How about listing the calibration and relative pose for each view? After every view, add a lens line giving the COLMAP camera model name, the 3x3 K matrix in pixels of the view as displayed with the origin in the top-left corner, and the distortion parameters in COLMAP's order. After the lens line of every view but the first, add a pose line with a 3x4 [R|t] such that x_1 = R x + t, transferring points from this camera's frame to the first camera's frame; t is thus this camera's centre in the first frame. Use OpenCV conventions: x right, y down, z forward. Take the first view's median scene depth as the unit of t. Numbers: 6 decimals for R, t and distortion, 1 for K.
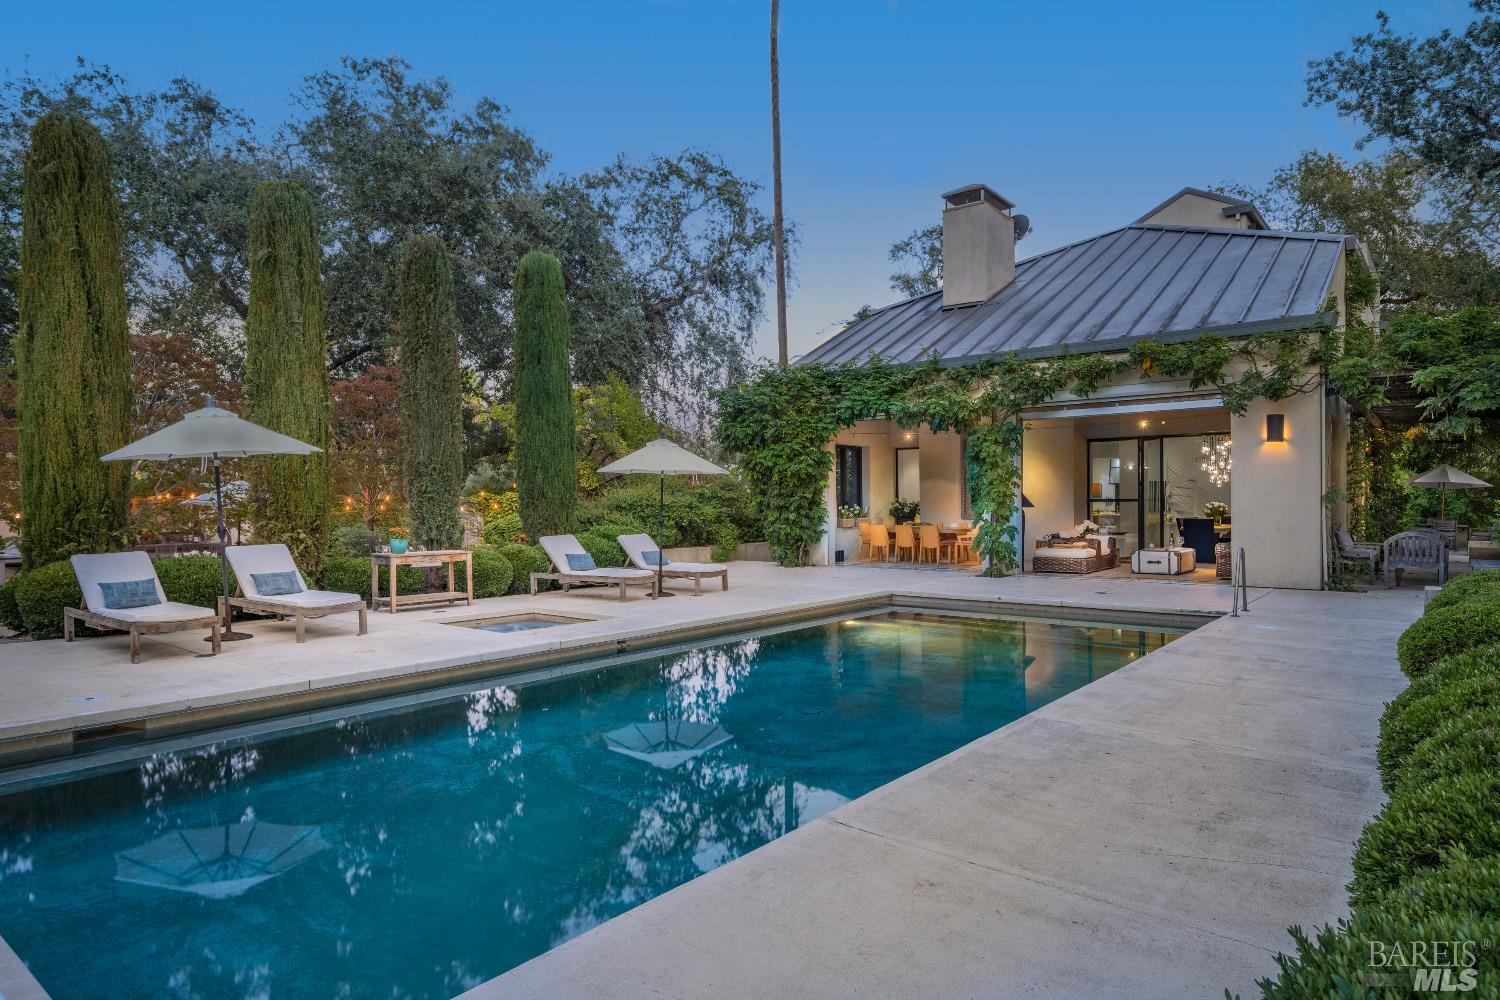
lens RADIAL K [[839.1, 0, 750.0], [0, 839.1, 500.0], [0, 0, 1]] dist [-0.002025, -0.000358]
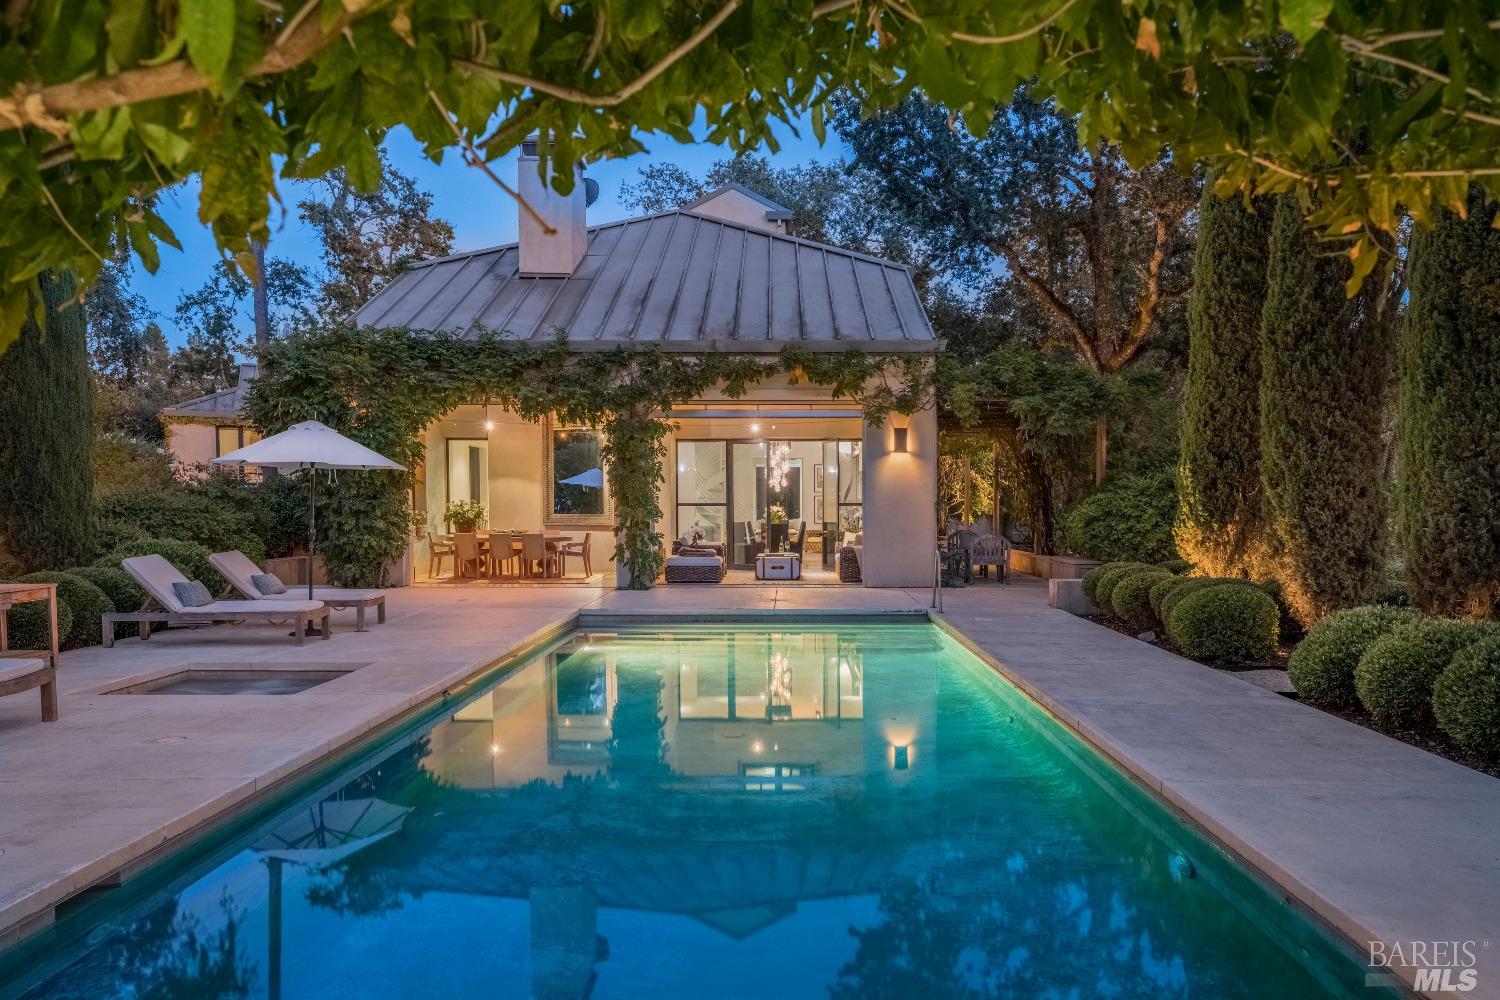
lens RADIAL K [[1041.8, 0, 750.0], [0, 1041.8, 500.0], [0, 0, 1]] dist [-0.000044, 0.002271]
pose [[0.792404, 0.006578, 0.609961, -0.337175], [-0.007301, 0.999973, -0.001299, -0.004884], [-0.609953, -0.003424, 0.792430, 0.045338]]
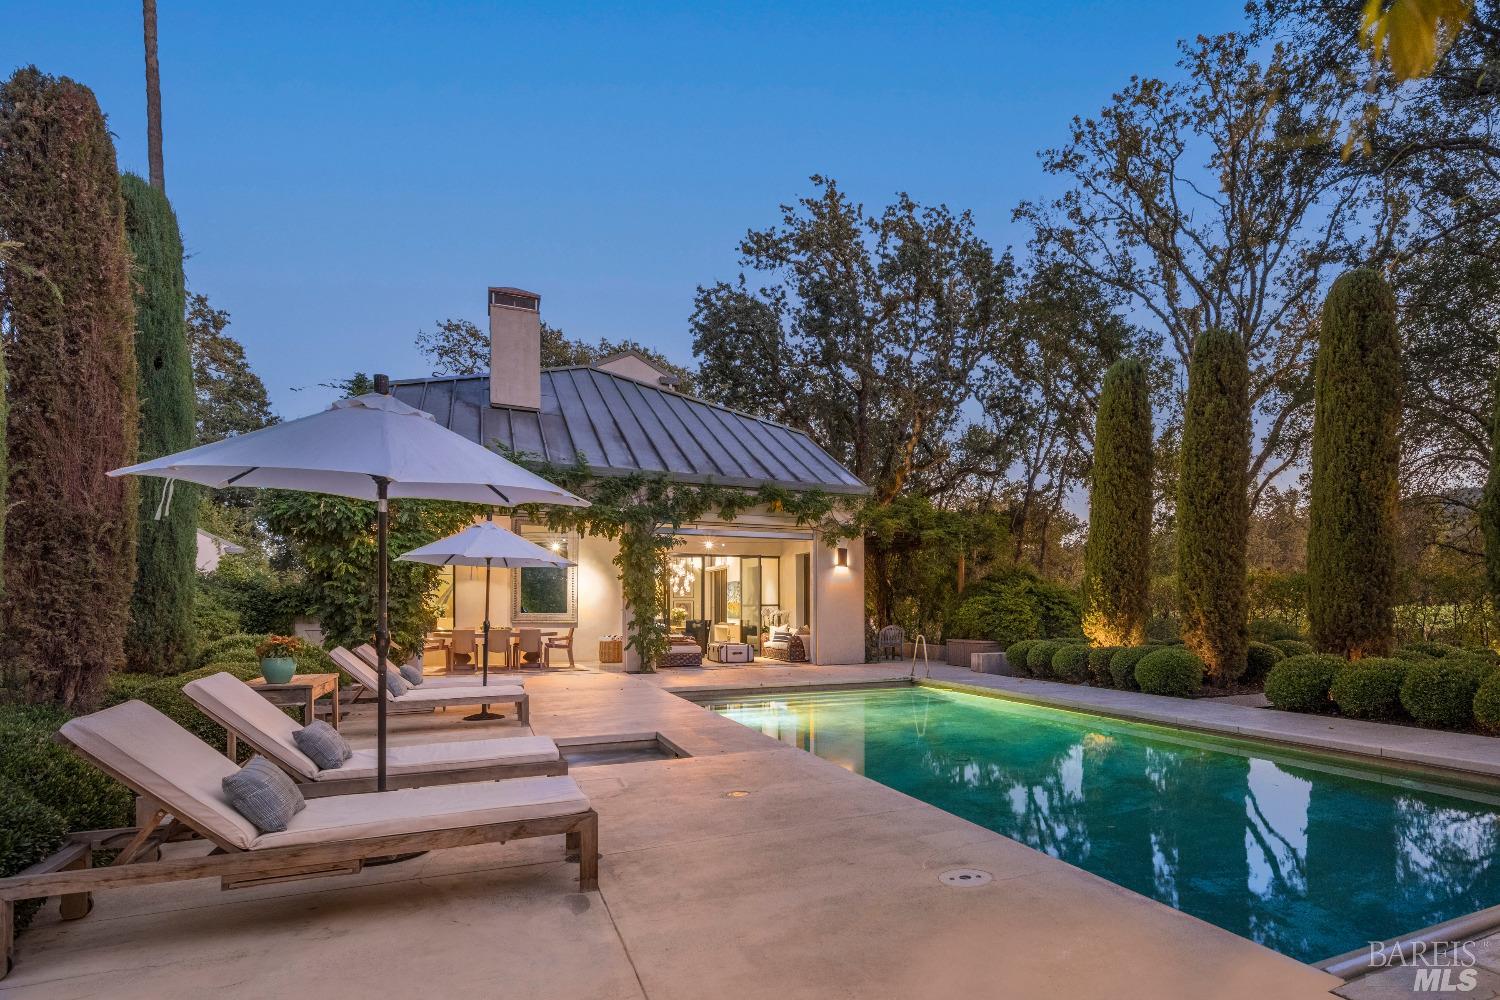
lens RADIAL K [[811.8, 0, 749.9], [0, 811.8, 589.1], [0, 0, 1]] dist [0.000830, -0.000507]
pose [[0.432436, 0.032450, 0.901080, -0.721204], [-0.005796, 0.999432, -0.033211, 0.019204], [-0.901646, 0.009139, 0.432378, 0.497856]]
